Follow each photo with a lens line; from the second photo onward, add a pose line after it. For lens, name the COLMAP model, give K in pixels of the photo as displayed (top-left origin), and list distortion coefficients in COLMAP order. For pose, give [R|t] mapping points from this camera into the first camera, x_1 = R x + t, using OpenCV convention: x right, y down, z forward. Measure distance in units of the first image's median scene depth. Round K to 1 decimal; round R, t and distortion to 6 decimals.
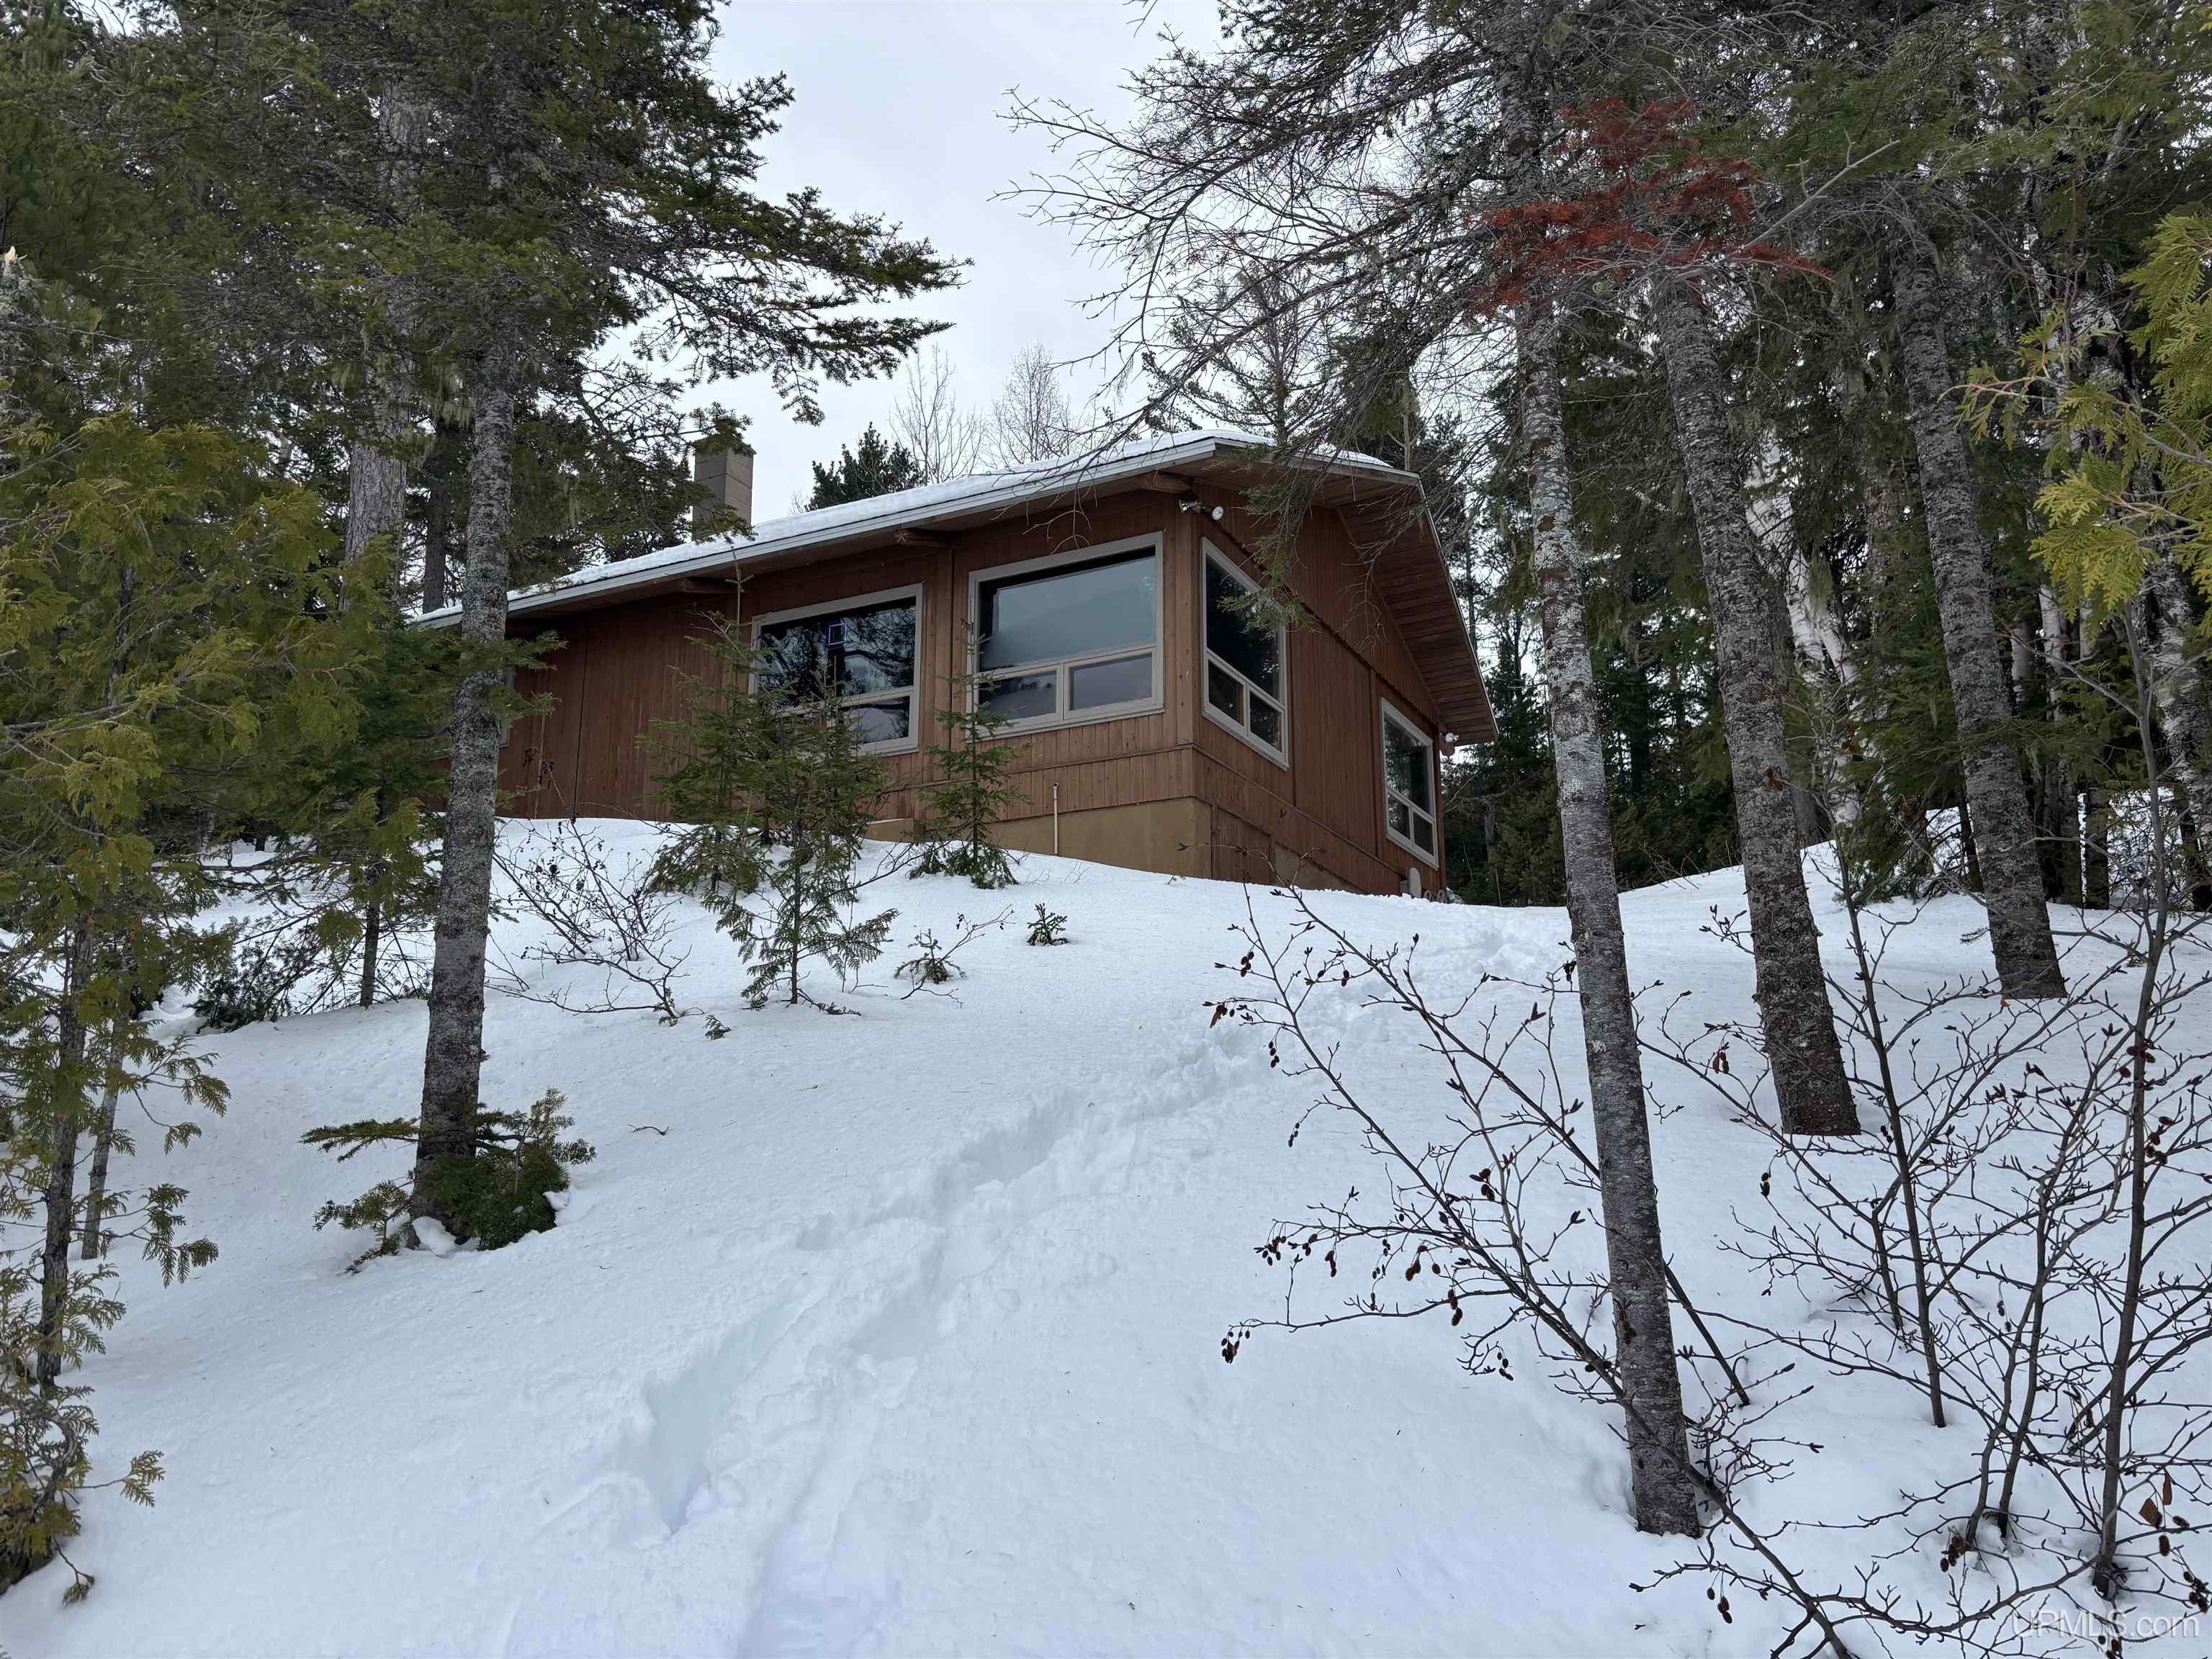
lens RADIAL K [[1648.1, 0, 1106.0], [0, 1648.1, 829.5], [0, 0, 1]] dist [-0.013279, 0.000056]
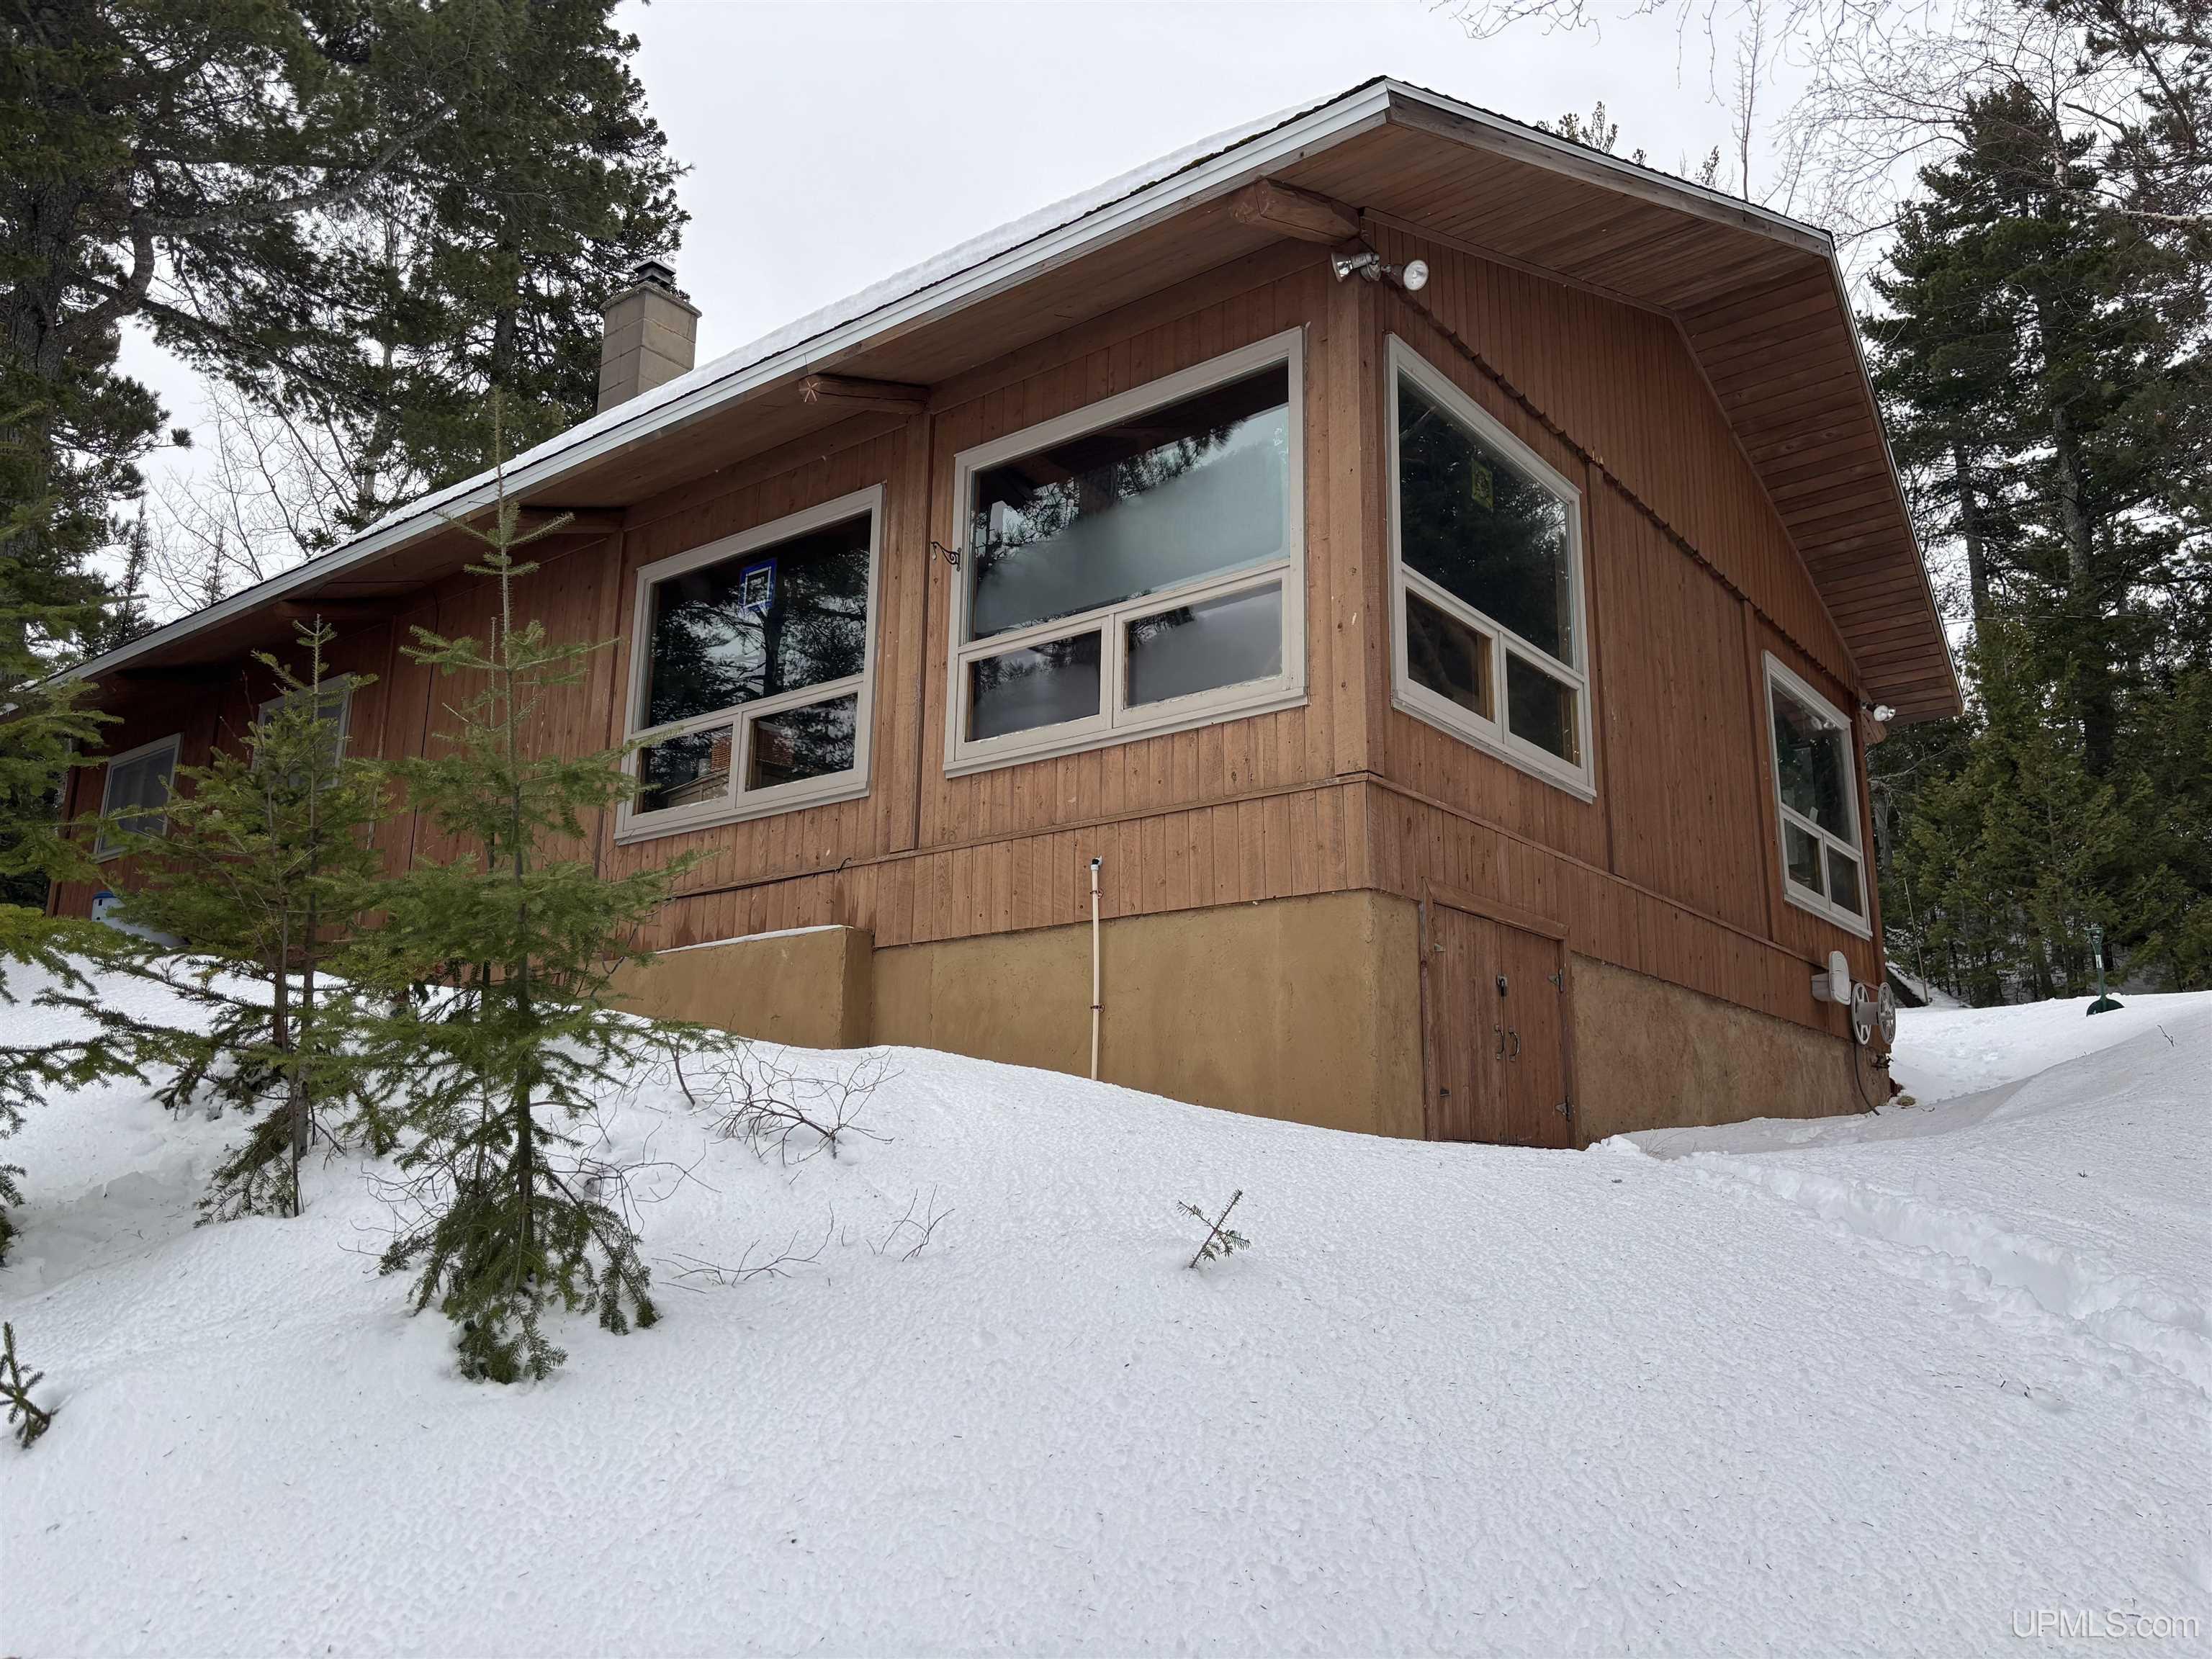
lens RADIAL K [[1648.1, 0, 1106.0], [0, 1648.1, 829.5], [0, 0, 1]] dist [-0.013279, 0.000056]
pose [[0.981082, -0.032504, -0.190843, 0.062461], [0.034874, 0.999351, 0.009073, -0.039179], [0.190424, -0.015557, 0.981579, 0.494218]]
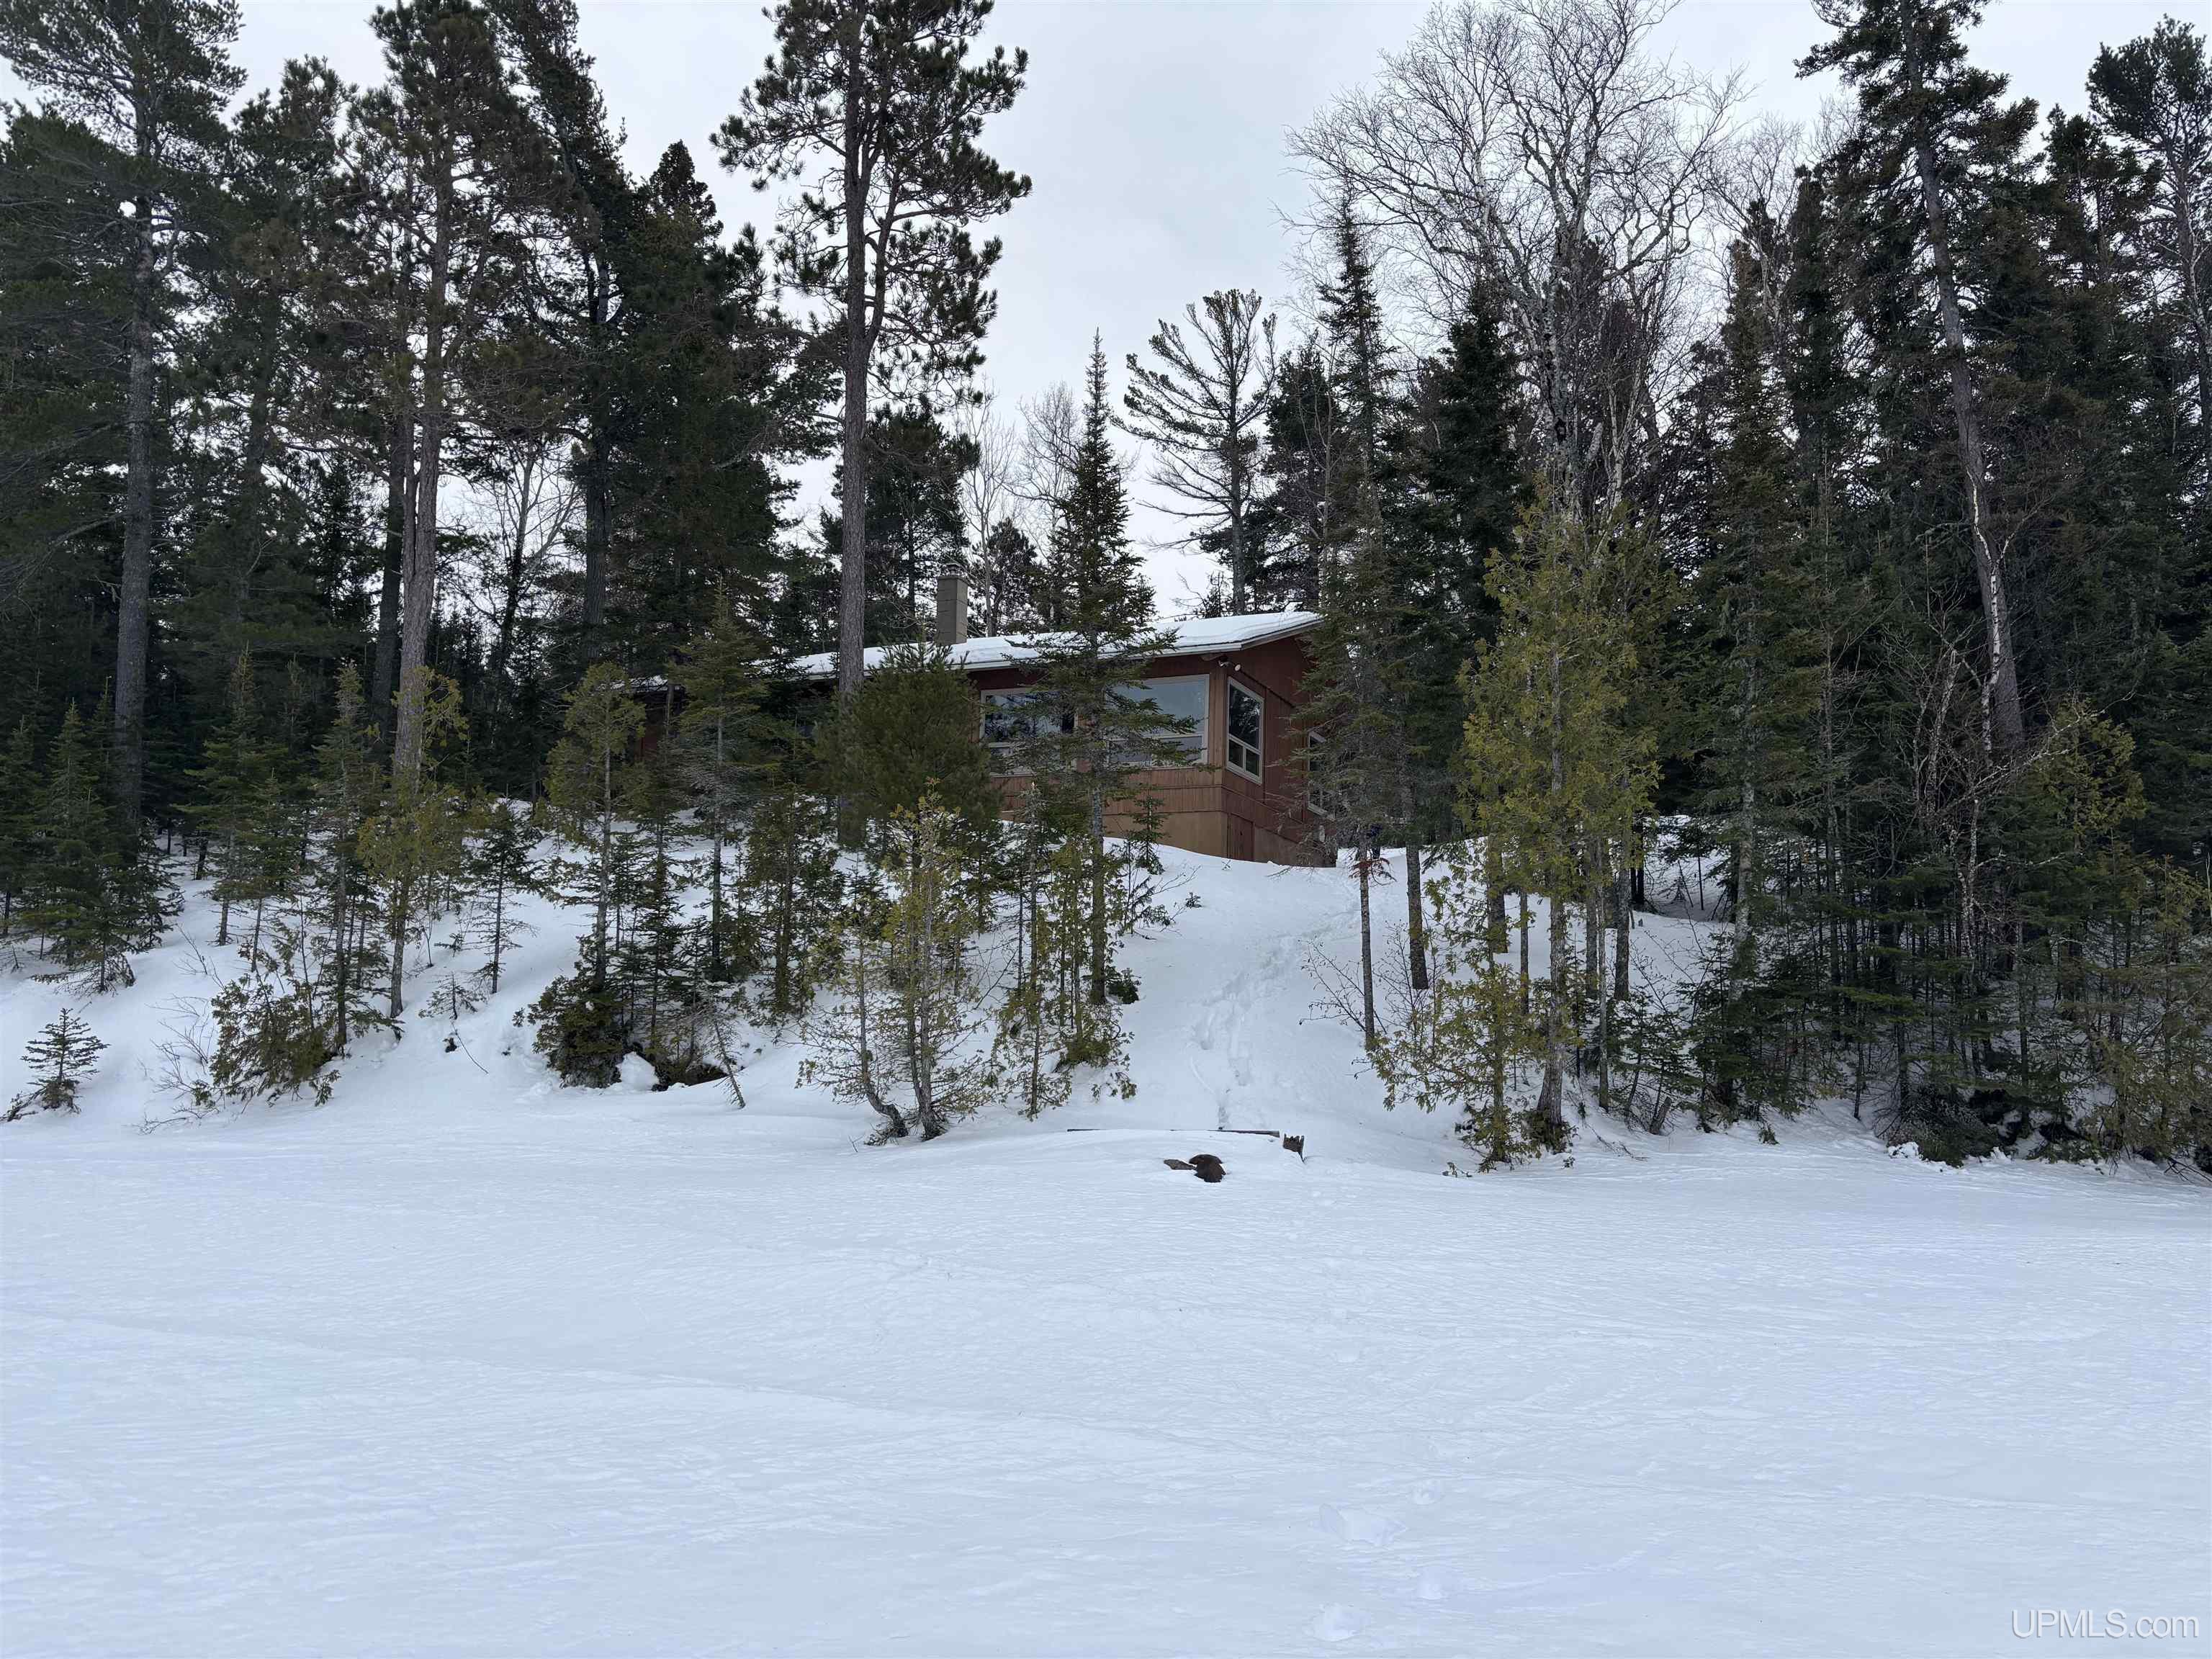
lens RADIAL K [[1695.5, 0, 1105.9], [0, 1695.5, 800.7], [0, 0, 1]] dist [0.008043, -0.000229]
pose [[0.996888, 0.035412, 0.070428, -0.218707], [-0.042089, 0.994520, 0.095695, -0.208695], [-0.066654, -0.098362, 0.992916, -0.994346]]
